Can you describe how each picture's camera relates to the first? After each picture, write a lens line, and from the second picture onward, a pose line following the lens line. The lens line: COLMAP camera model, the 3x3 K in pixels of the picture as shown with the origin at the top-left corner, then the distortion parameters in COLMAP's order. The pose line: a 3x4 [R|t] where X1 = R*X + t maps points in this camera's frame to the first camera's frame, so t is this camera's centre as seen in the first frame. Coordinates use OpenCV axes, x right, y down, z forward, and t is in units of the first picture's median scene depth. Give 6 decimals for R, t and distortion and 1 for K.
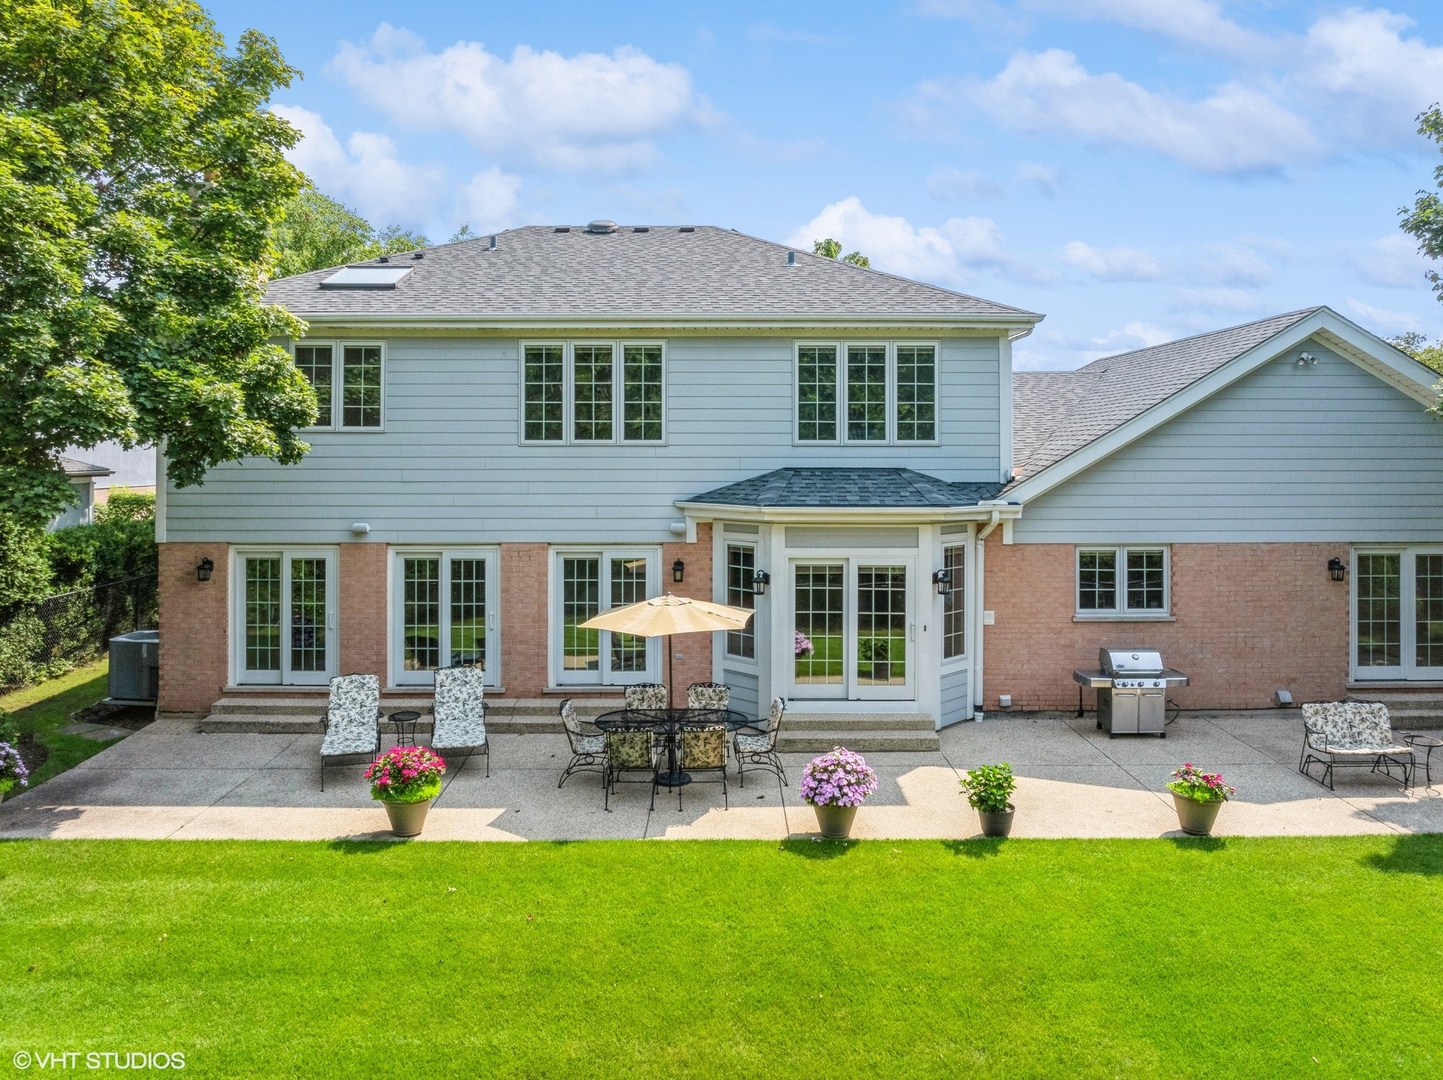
lens RADIAL K [[998.7, 0, 698.7], [0, 998.7, 514.3], [0, 0, 1]] dist [-0.036861, -0.003772]
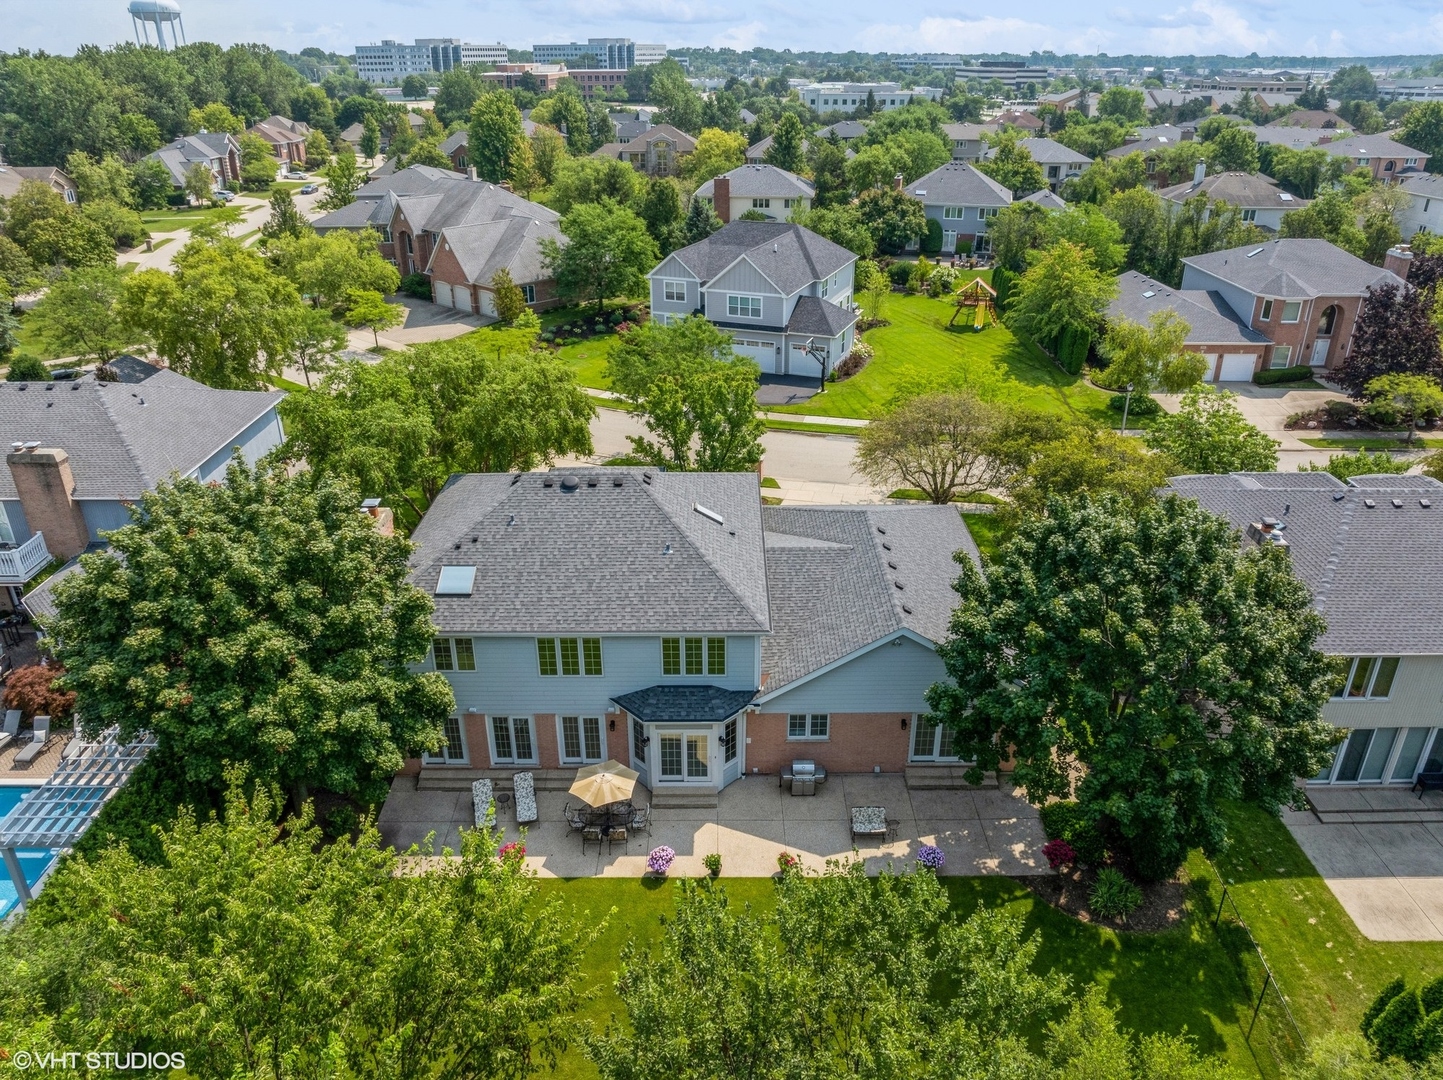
lens RADIAL K [[1015.8, 0, 721.5], [0, 1015.8, 540.0], [0, 0, 1]] dist [-0.029729, 0.004598]
pose [[0.999972, -0.007344, -0.001381, 0.233998], [0.007234, 0.905119, 0.425096, -1.304705], [-0.001872, -0.425094, 0.905147, -0.919646]]
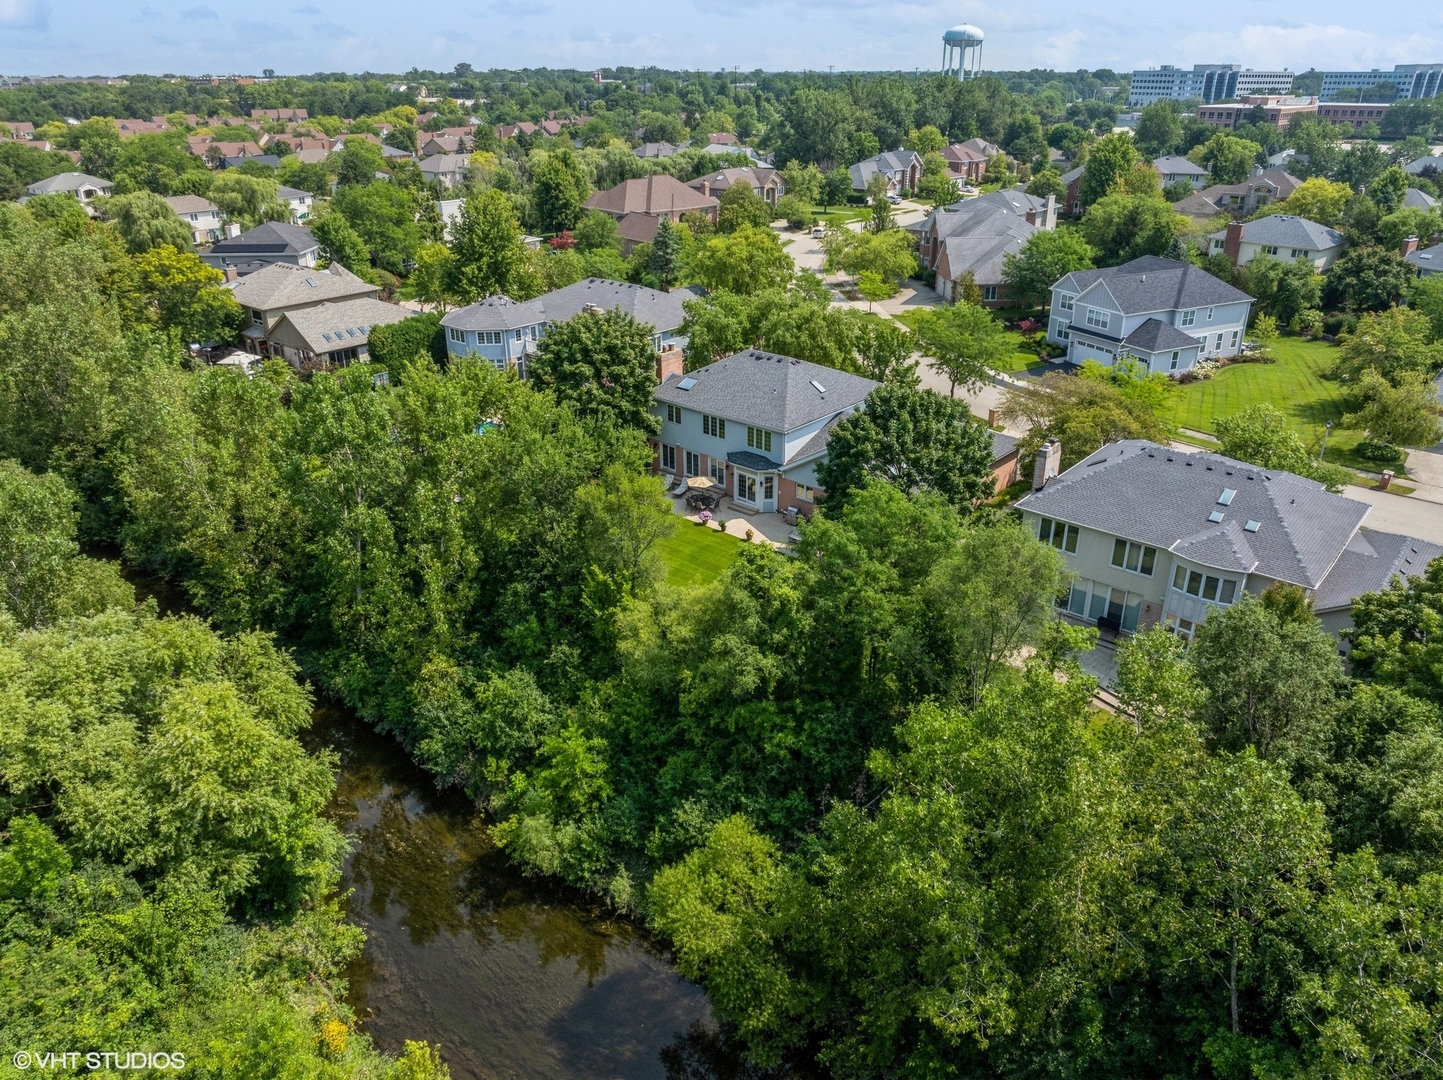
lens RADIAL K [[1015.8, 0, 721.5], [0, 1015.8, 540.0], [0, 0, 1]] dist [-0.029729, 0.004598]
pose [[0.757383, 0.269958, -0.594554, 2.900521], [-0.001259, 0.911138, 0.412100, -1.604420], [0.652970, -0.311369, 0.690420, -2.439722]]
